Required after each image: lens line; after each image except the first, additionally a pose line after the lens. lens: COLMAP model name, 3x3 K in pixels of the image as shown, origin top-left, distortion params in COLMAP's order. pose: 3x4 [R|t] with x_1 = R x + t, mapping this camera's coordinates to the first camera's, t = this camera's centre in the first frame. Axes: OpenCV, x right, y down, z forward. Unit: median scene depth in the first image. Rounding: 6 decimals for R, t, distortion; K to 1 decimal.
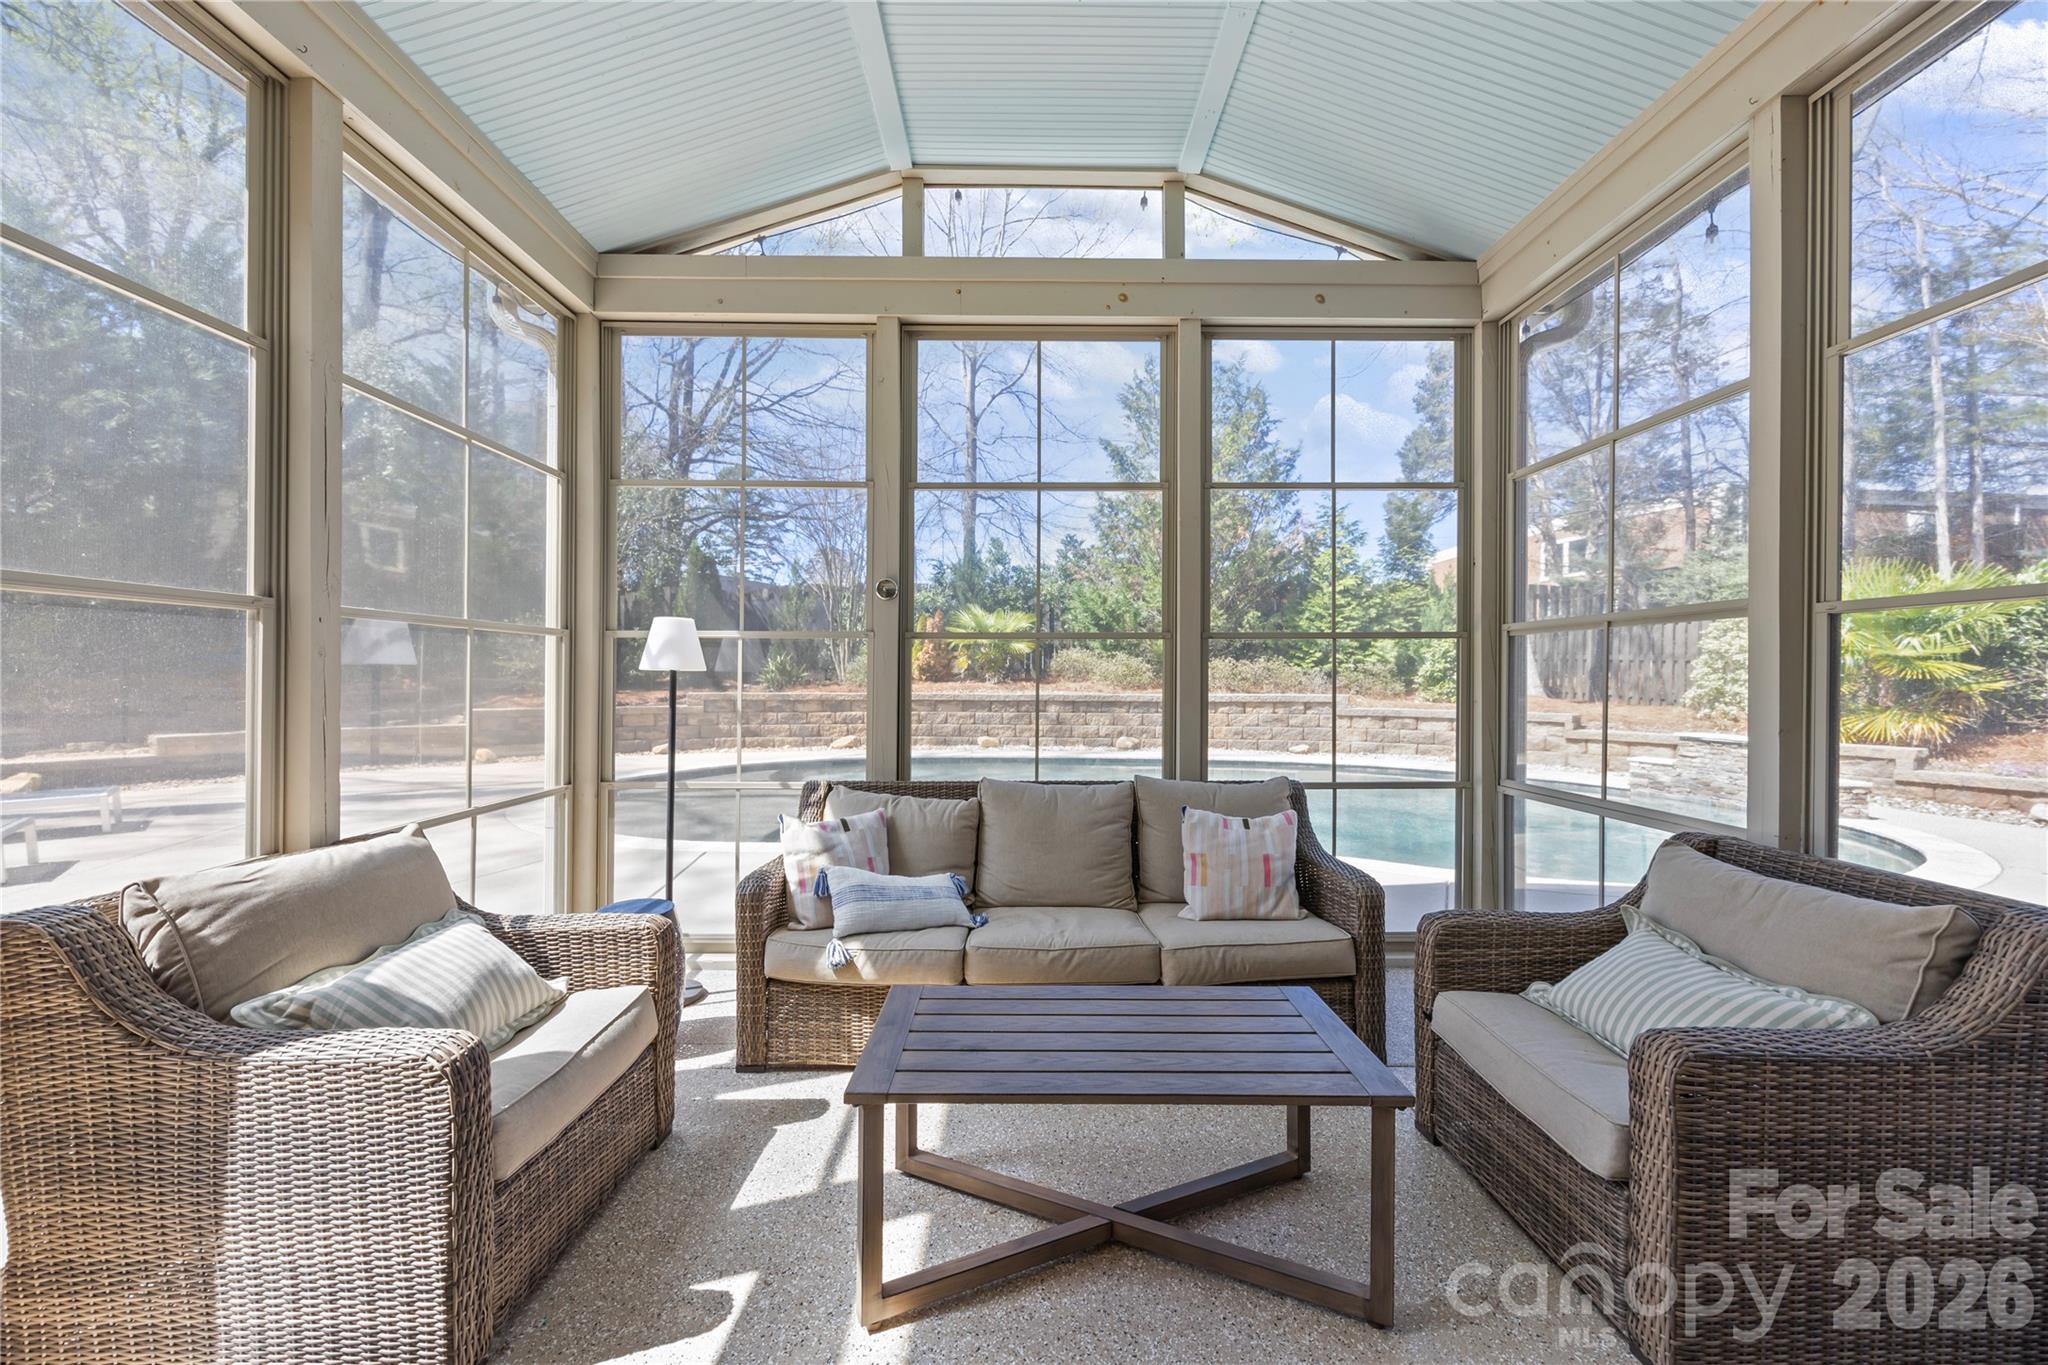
lens RADIAL K [[778.8, 0, 1024.0], [0, 778.8, 682.5], [0, 0, 1]] dist [-0.001007, -0.000005]
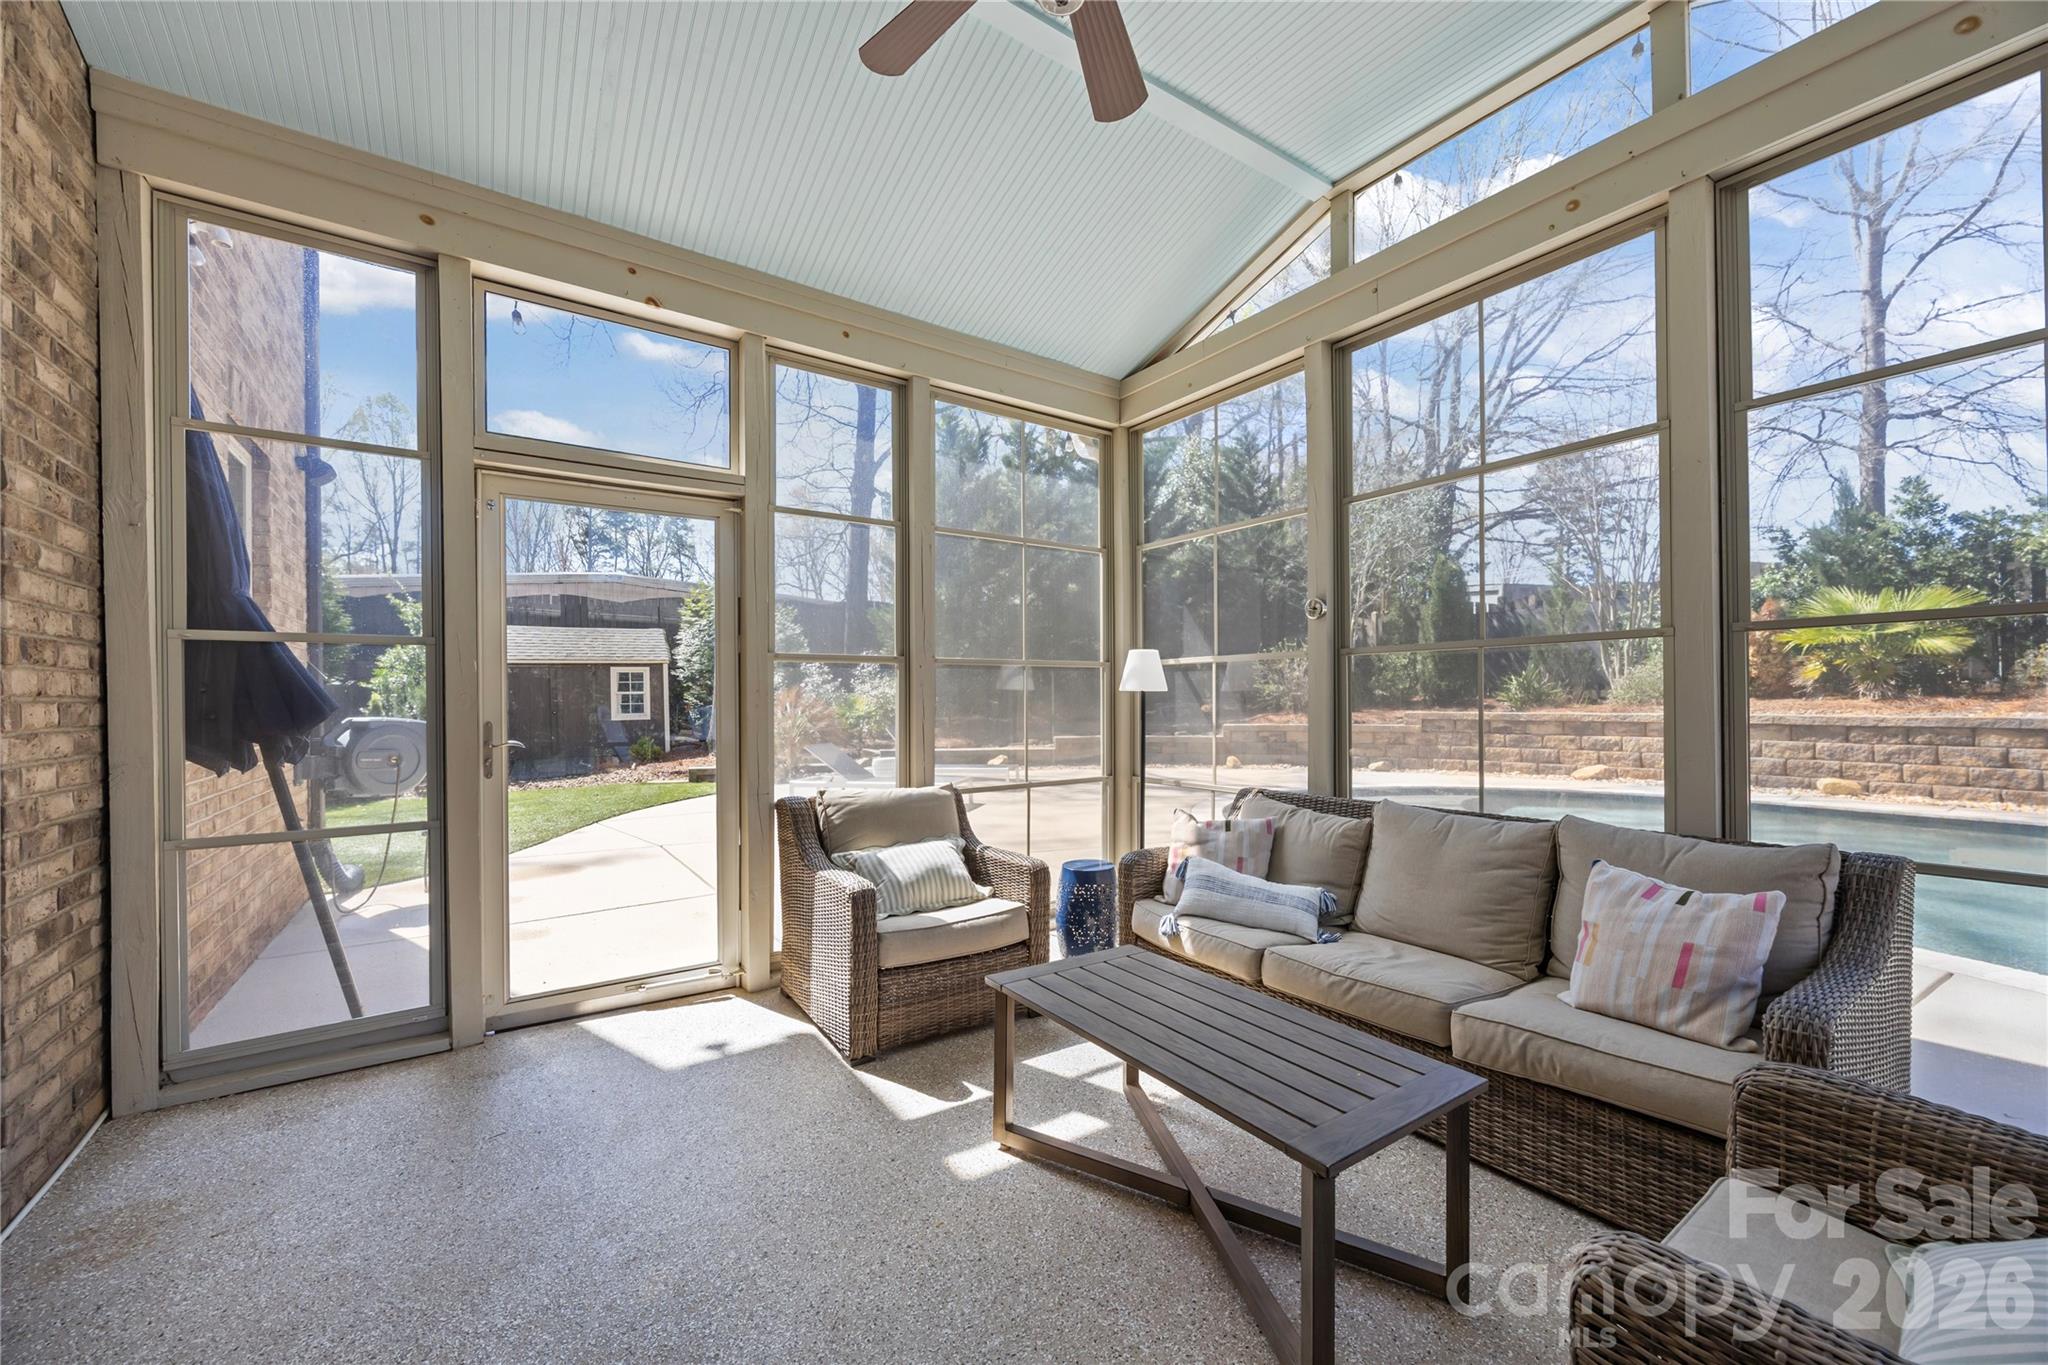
lens RADIAL K [[783.9, 0, 1018.9], [0, 783.9, 698.7], [0, 0, 1]] dist [-0.000814, 0.000117]
pose [[0.558324, -0.007683, -0.829587, 0.467815], [0.004006, 0.999970, -0.006565, 0.004671], [0.829613, 0.000342, 0.558339, 0.098700]]
